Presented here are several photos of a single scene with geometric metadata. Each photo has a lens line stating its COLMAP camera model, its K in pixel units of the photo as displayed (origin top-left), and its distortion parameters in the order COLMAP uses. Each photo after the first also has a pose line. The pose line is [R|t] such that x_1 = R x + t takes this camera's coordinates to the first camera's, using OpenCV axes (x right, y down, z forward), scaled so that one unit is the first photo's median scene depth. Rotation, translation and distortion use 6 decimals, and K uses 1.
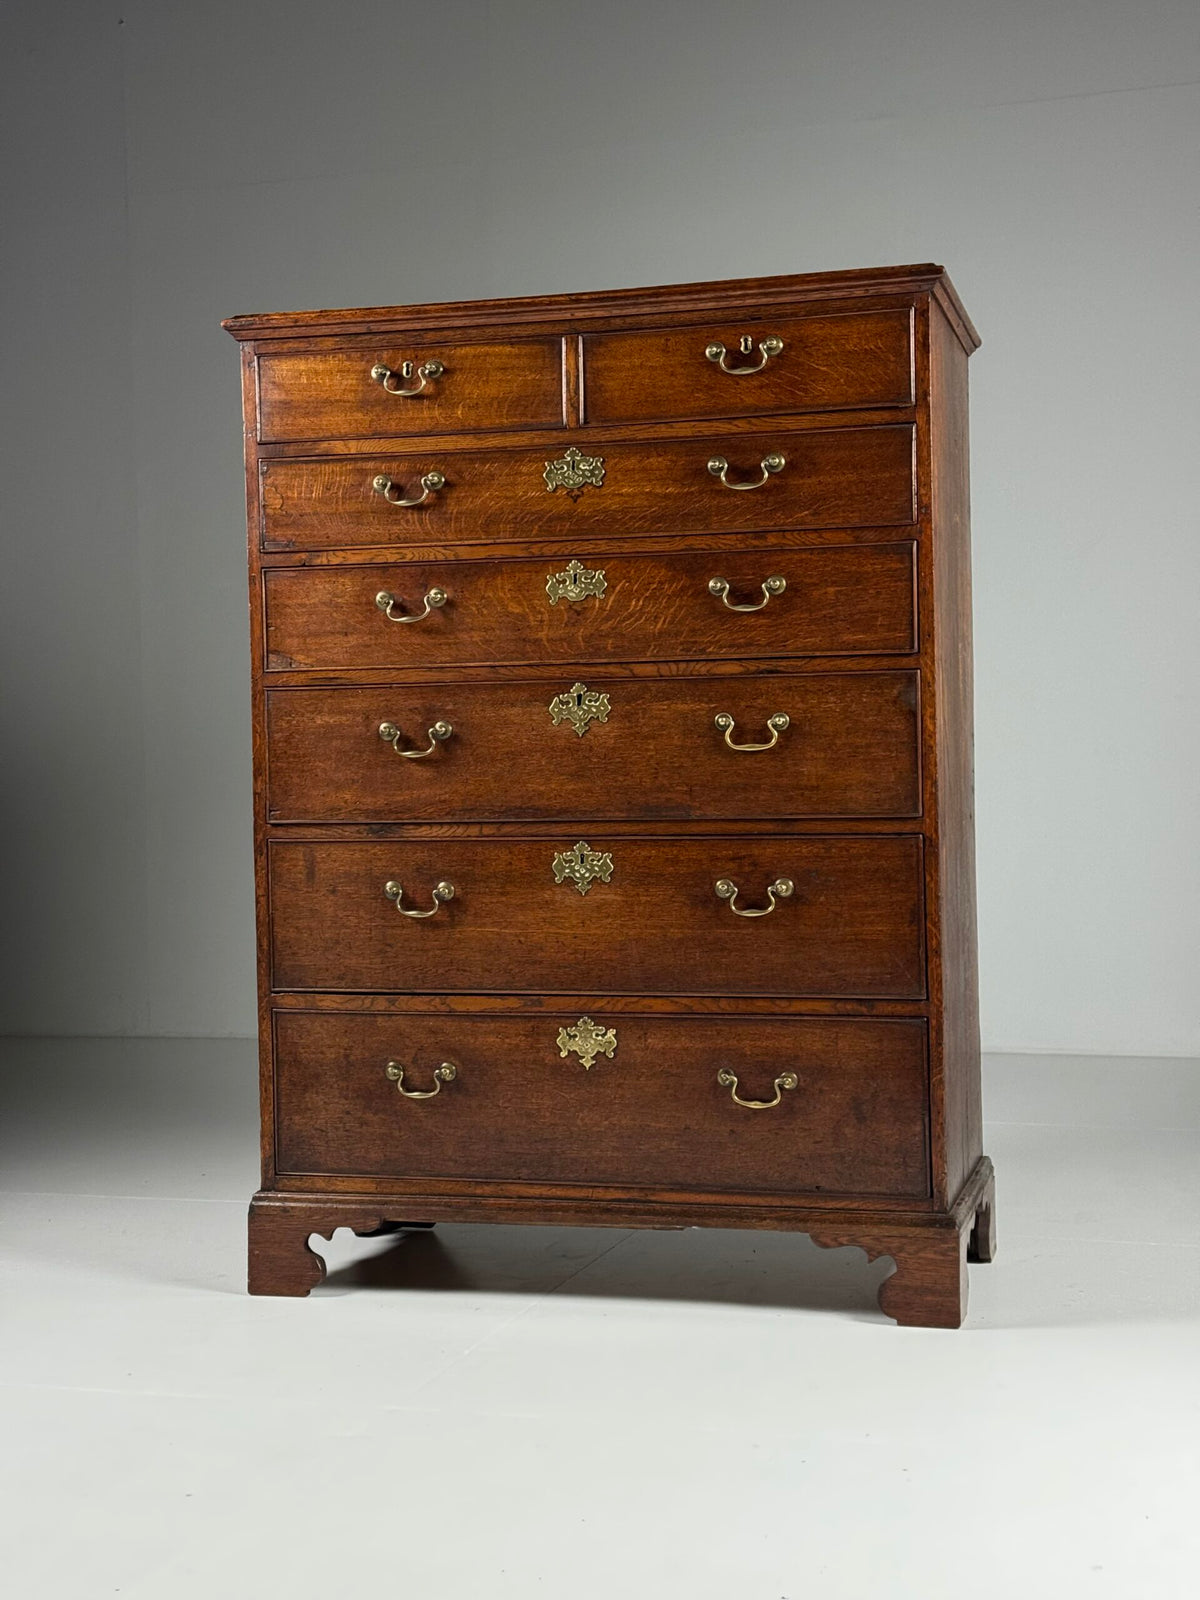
lens RADIAL K [[2219.8, 0, 612.5], [0, 2219.8, 809.2], [0, 0, 1]] dist [0.168095, -0.259048]
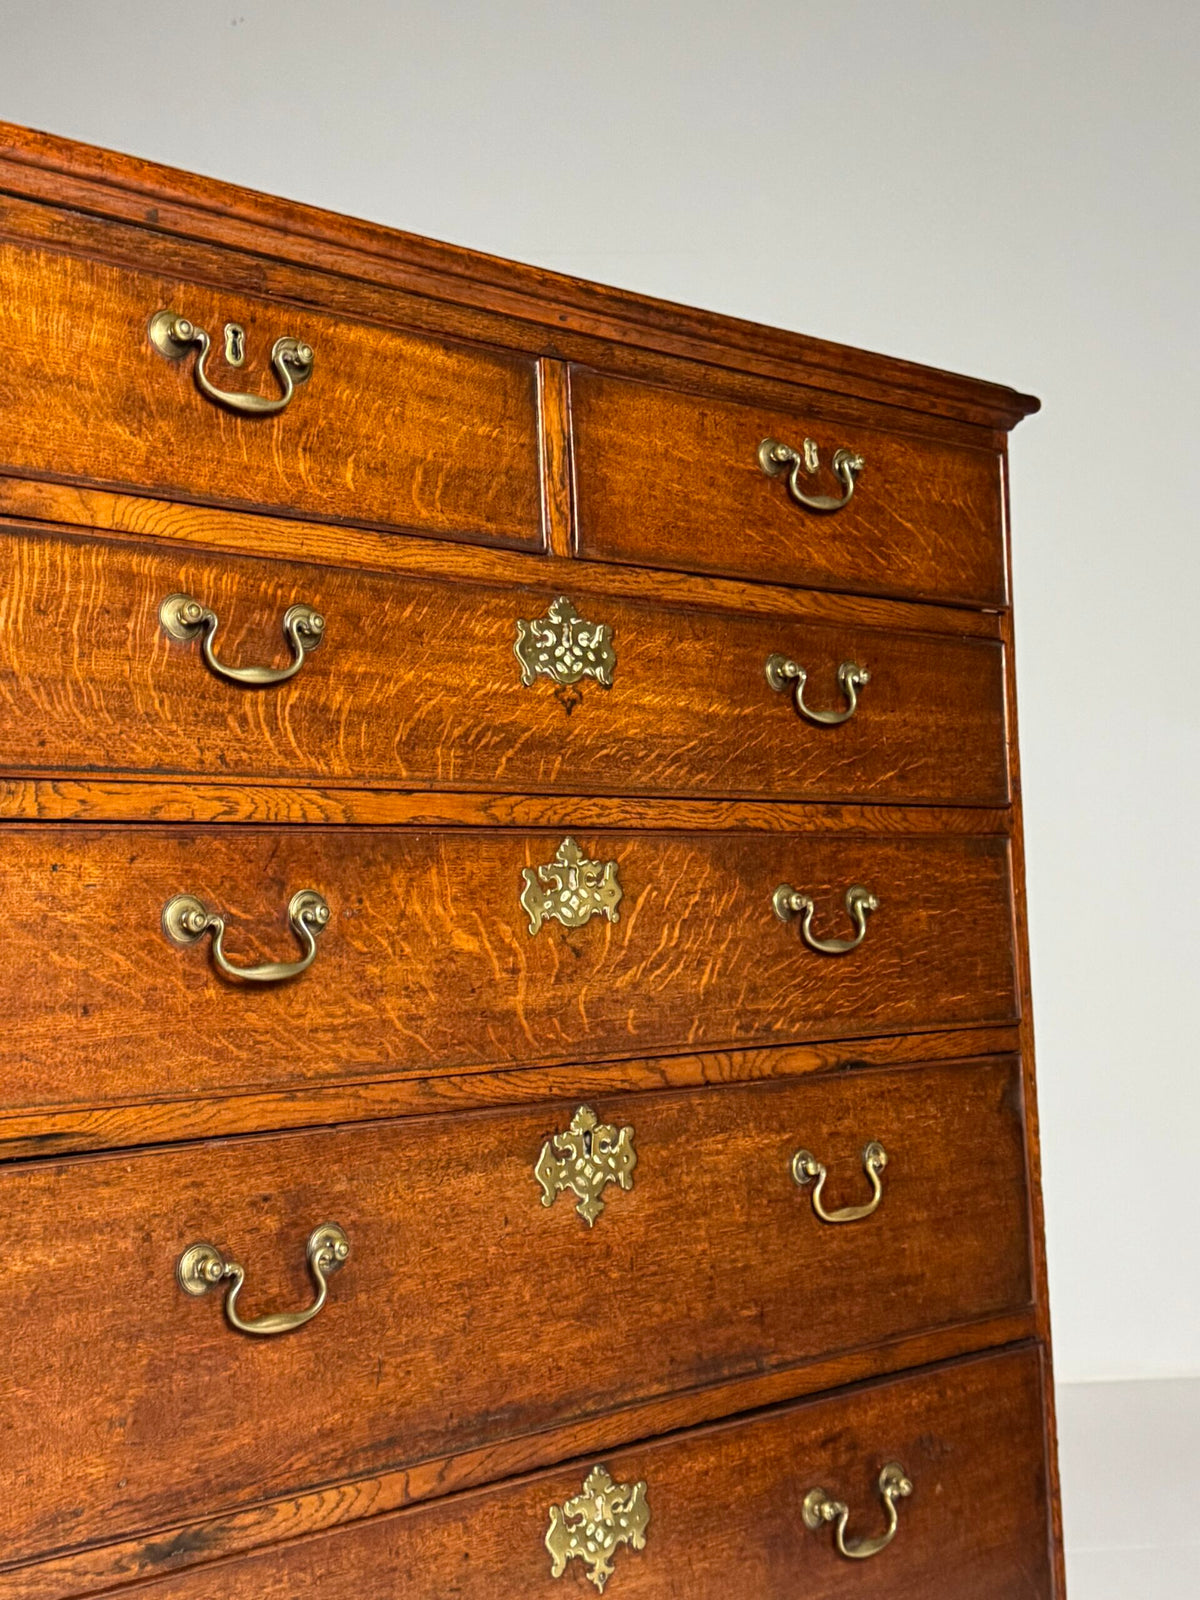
lens RADIAL K [[2063.8, 0, 597.6], [0, 2063.8, 812.6], [0, 0, 1]] dist [0.146989, -0.091546]
pose [[0.526711, 0.046843, 0.848753, -0.376088], [0.035601, 0.996389, -0.077085, -0.083864], [-0.849299, 0.070818, 0.523141, 0.769641]]
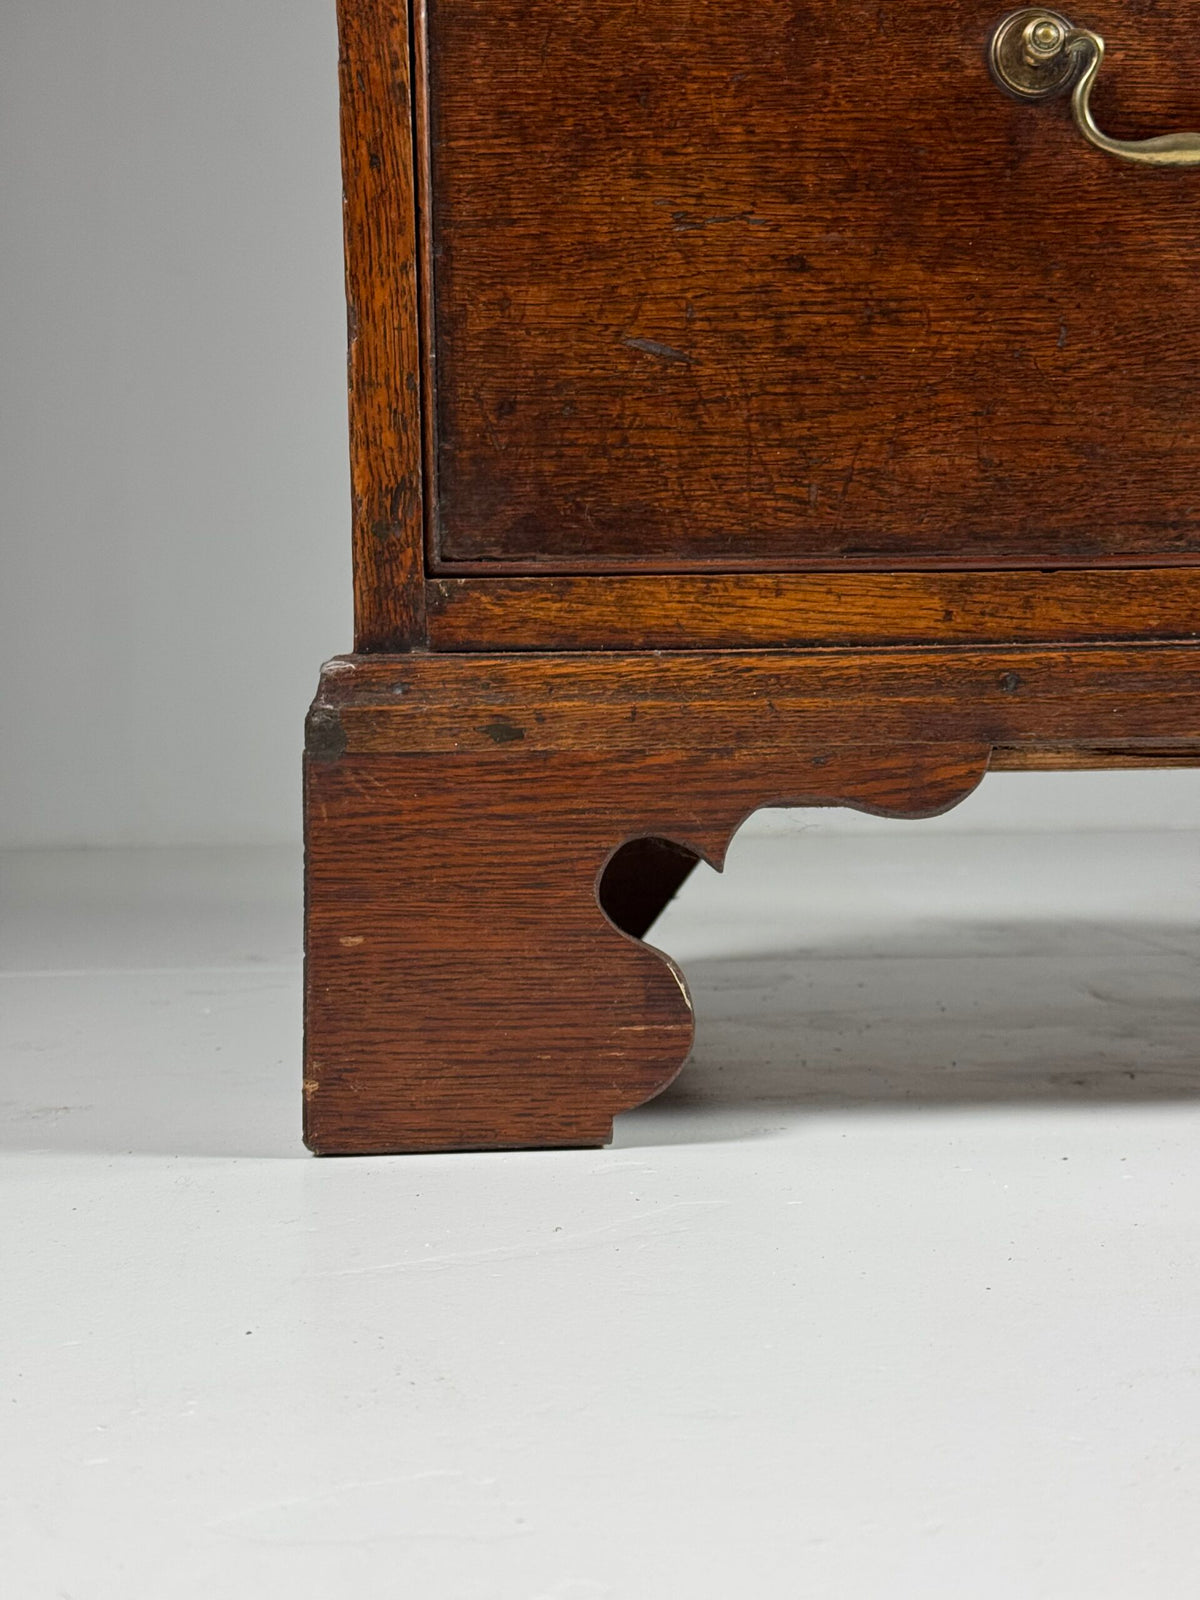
lens RADIAL K [[2219.8, 0, 612.5], [0, 2219.8, 809.2], [0, 0, 1]] dist [0.168095, -0.259048]
pose [[0.952927, -0.000717, 0.303197, -0.205095], [0.005985, 0.999847, -0.016447, 0.196502], [-0.303139, 0.017488, 0.952786, 0.832452]]
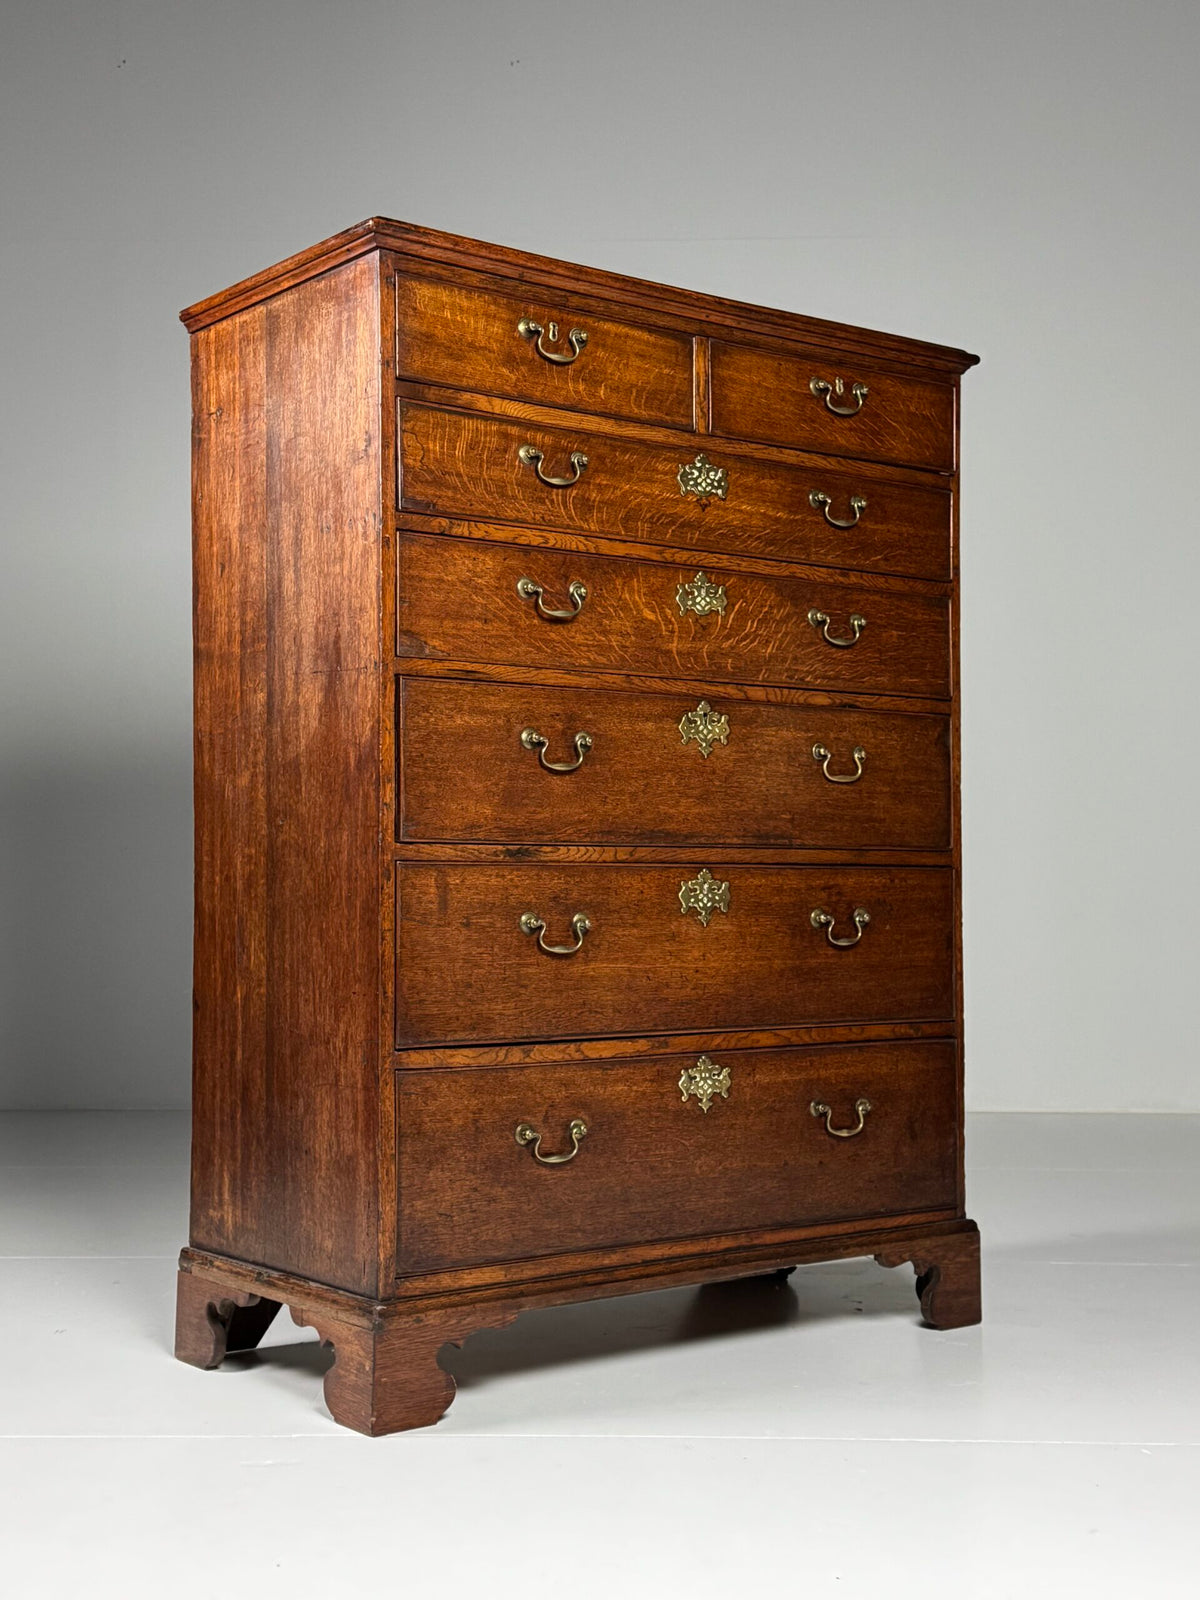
lens RADIAL K [[2063.8, 0, 597.6], [0, 2063.8, 812.6], [0, 0, 1]] dist [0.146989, -0.091546]
pose [[0.608161, 0.043417, 0.792625, -0.736330], [-0.001350, 0.998558, -0.053662, 0.037743], [-0.793813, 0.031564, 0.607343, 0.502333]]
